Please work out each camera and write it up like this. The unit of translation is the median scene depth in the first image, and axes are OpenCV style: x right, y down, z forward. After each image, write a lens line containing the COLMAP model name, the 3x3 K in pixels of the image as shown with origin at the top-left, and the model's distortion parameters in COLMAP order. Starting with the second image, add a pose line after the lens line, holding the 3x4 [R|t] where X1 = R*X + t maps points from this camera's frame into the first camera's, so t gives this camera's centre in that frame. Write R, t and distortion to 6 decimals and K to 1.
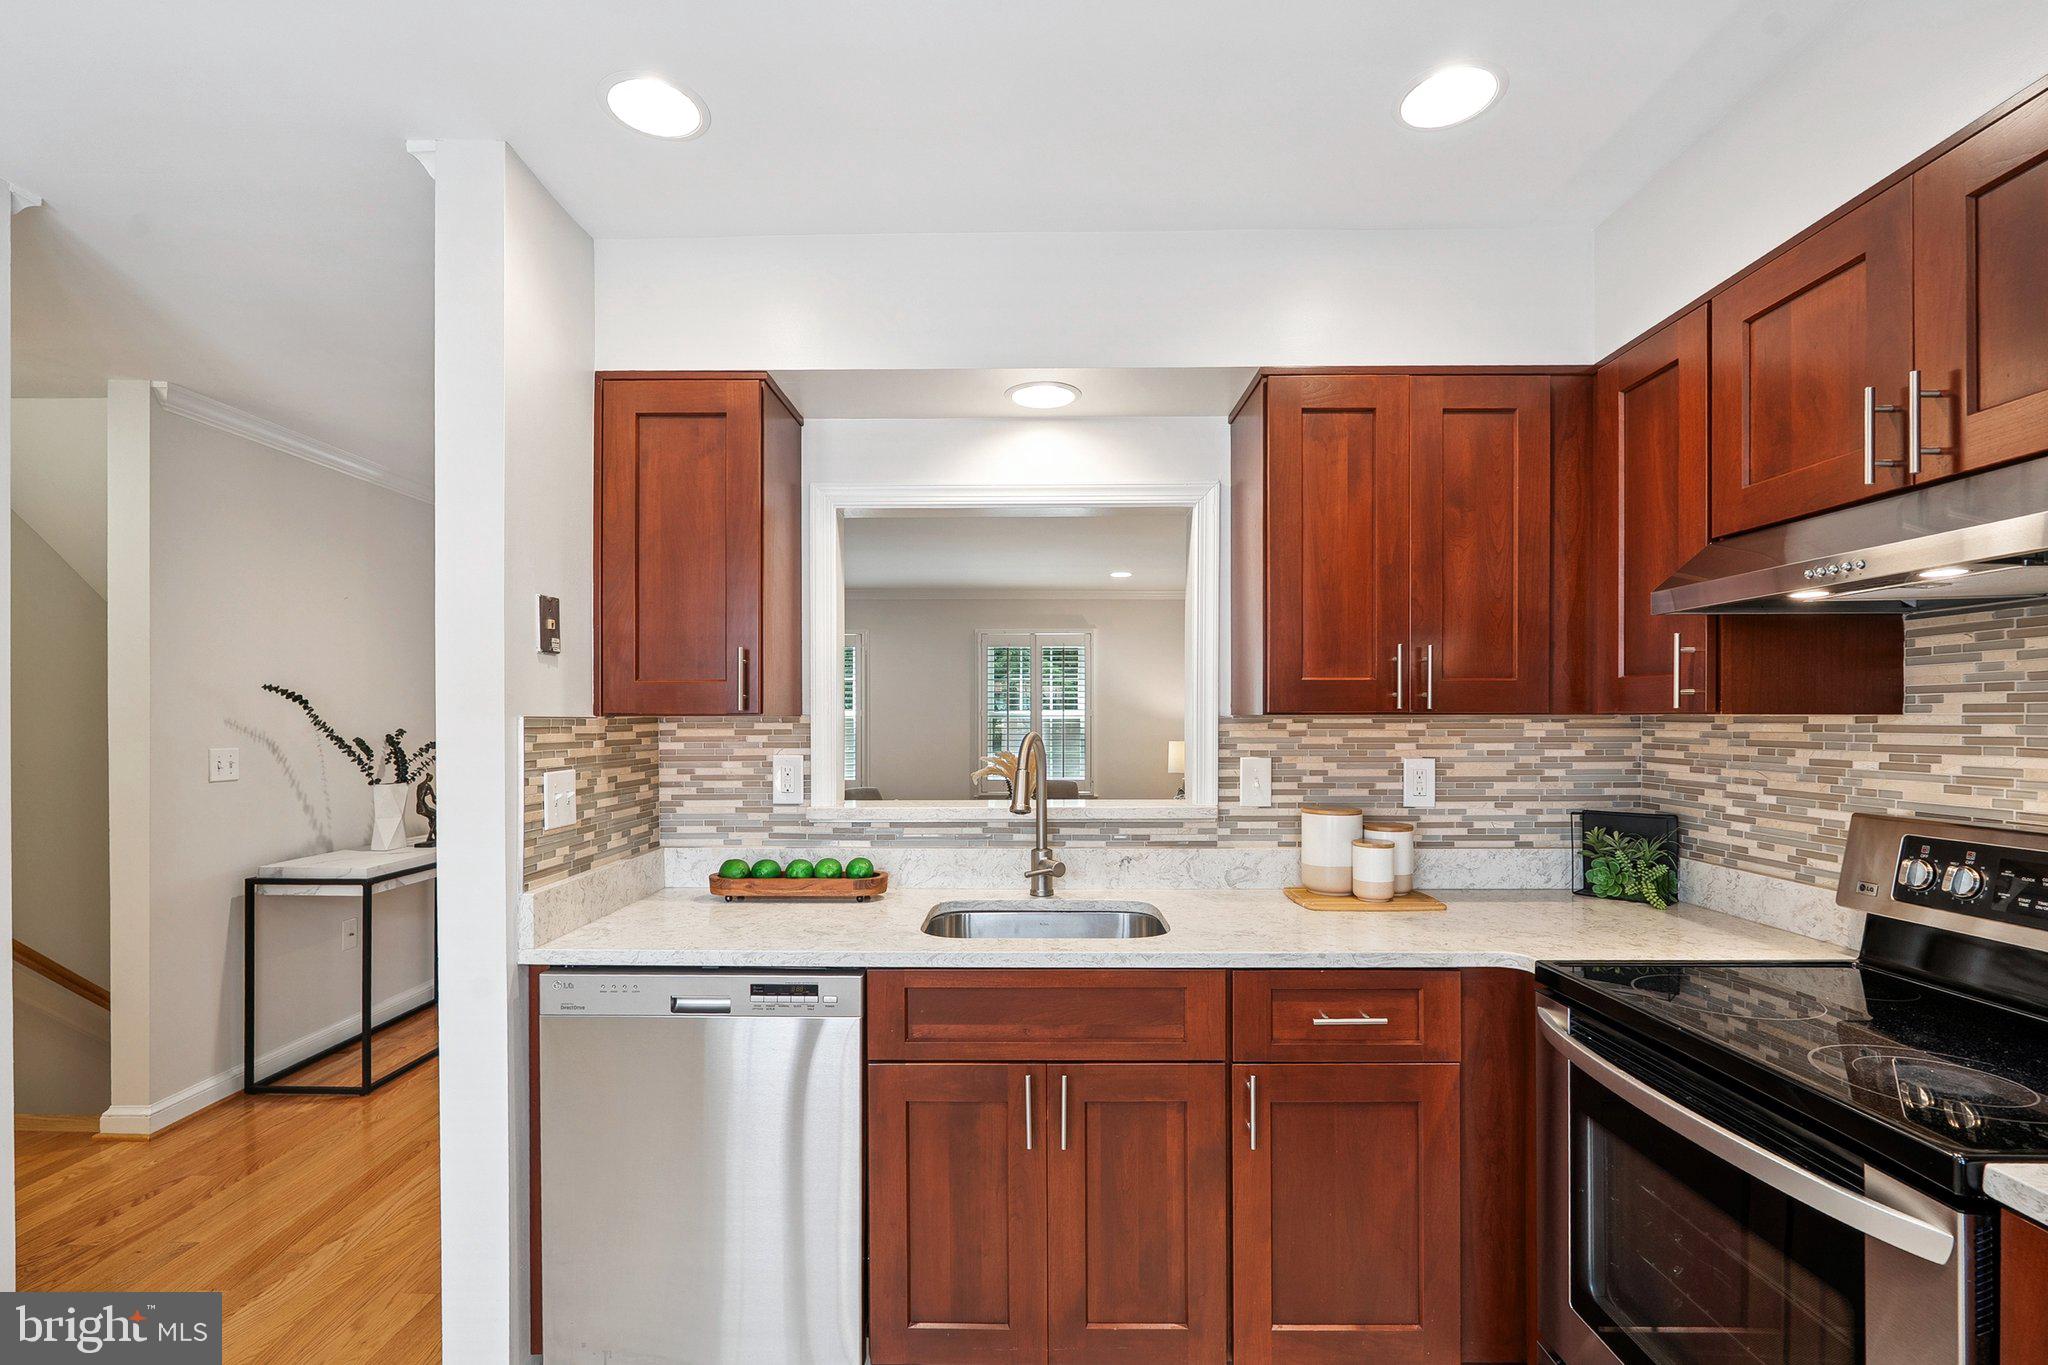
lens RADIAL K [[914.0, 0, 1021.5], [0, 914.0, 716.7], [0, 0, 1]] dist [-0.002468, 0.000454]
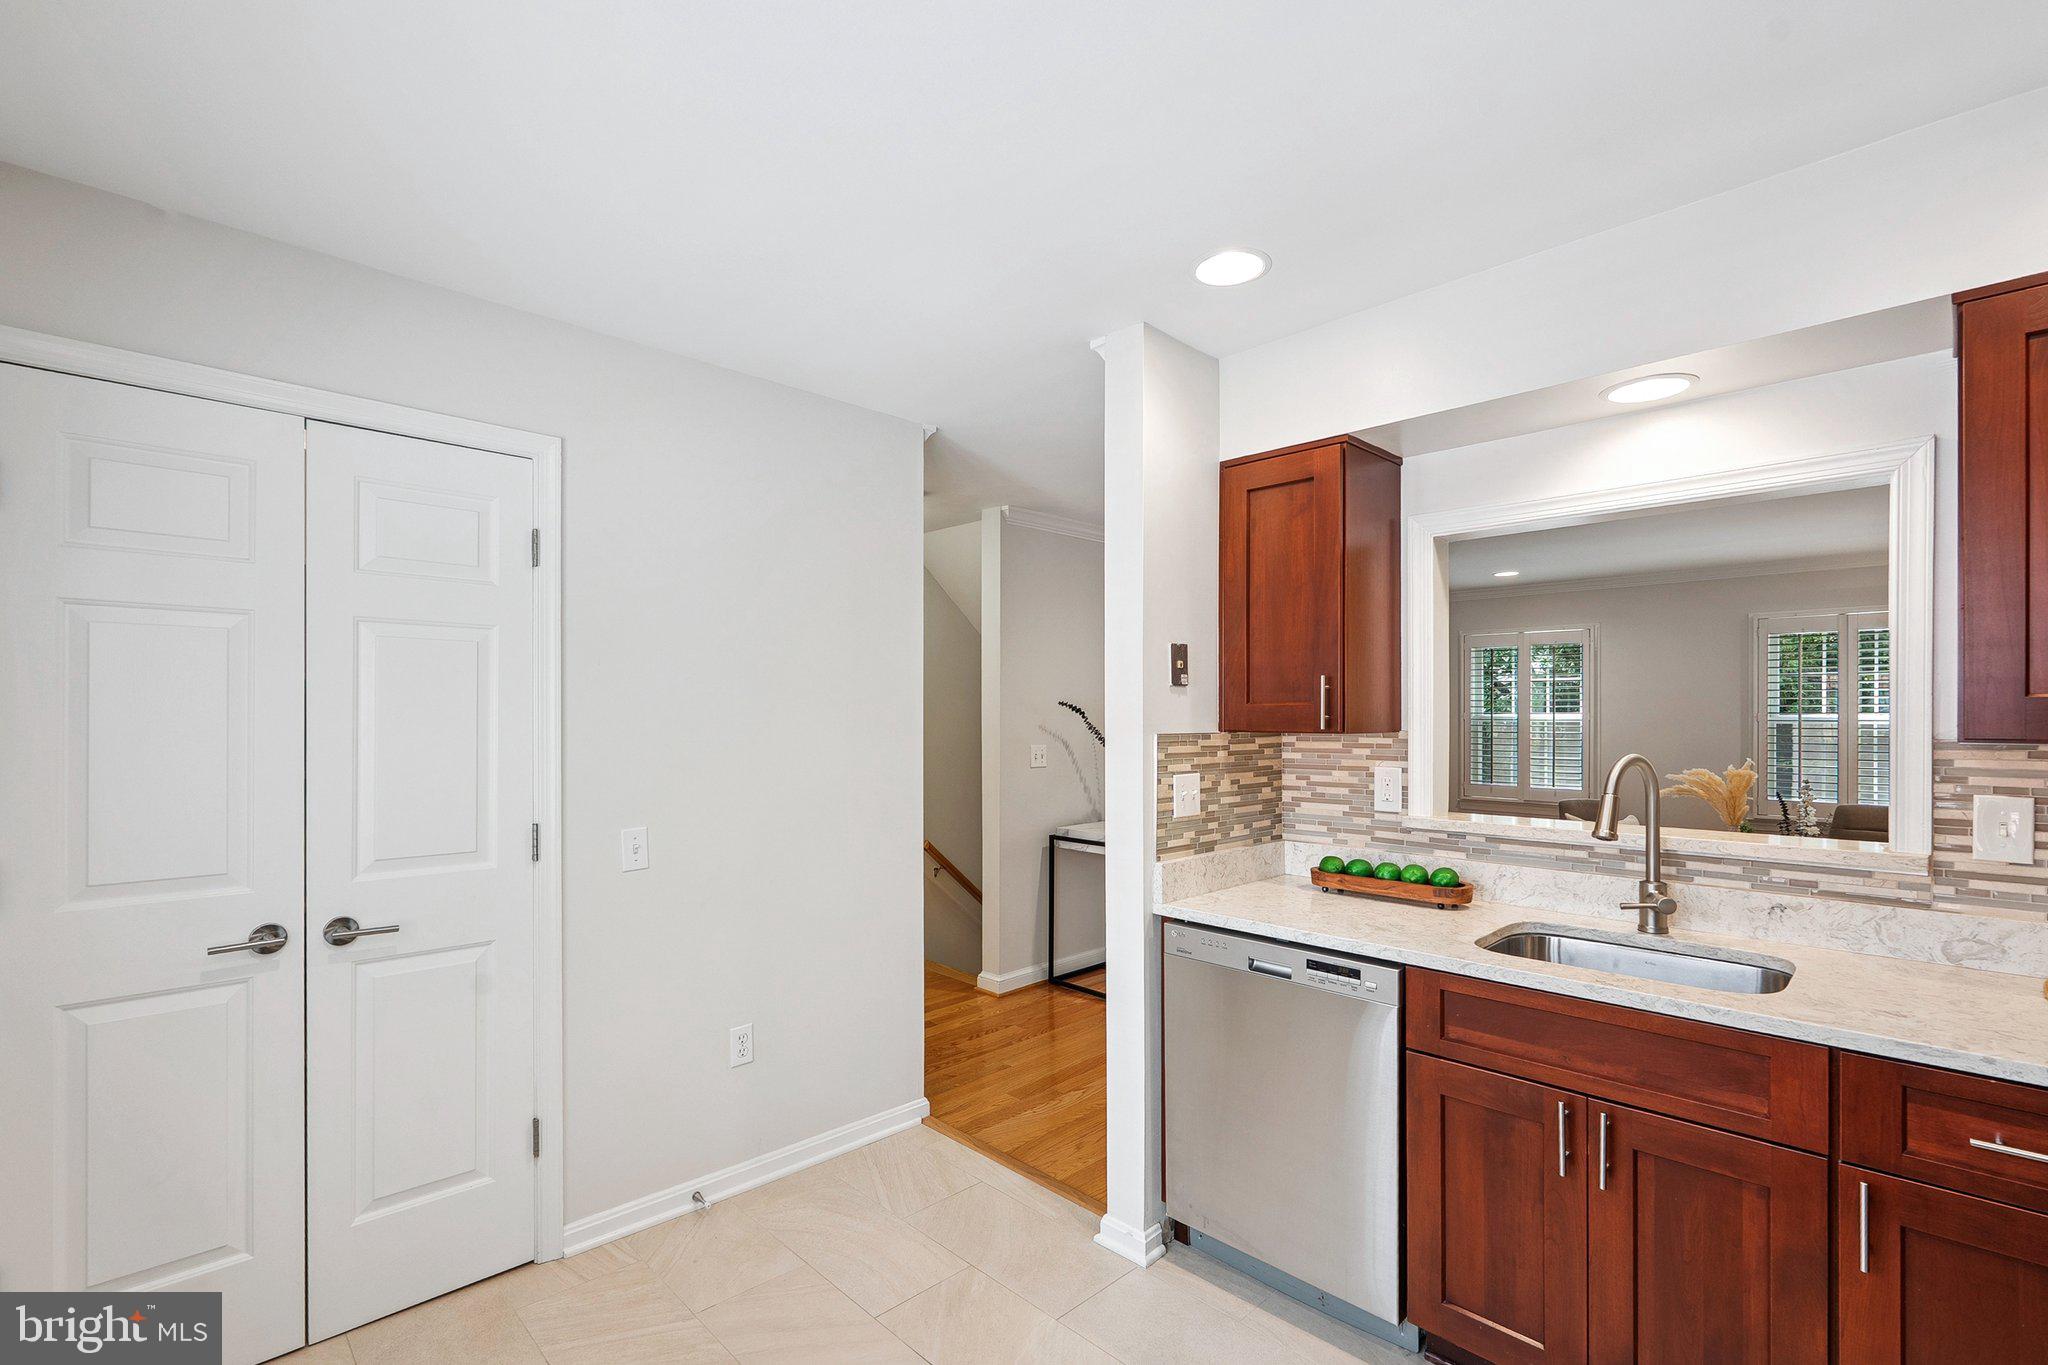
lens RADIAL K [[918.2, 0, 1040.2], [0, 918.2, 713.0], [0, 0, 1]] dist [0.000821, 0.000537]
pose [[0.717771, -0.000200, -0.696279, 0.229653], [0.000367, 1.000000, 0.000090, -0.025141], [0.696279, -0.000320, 0.717771, -0.090235]]
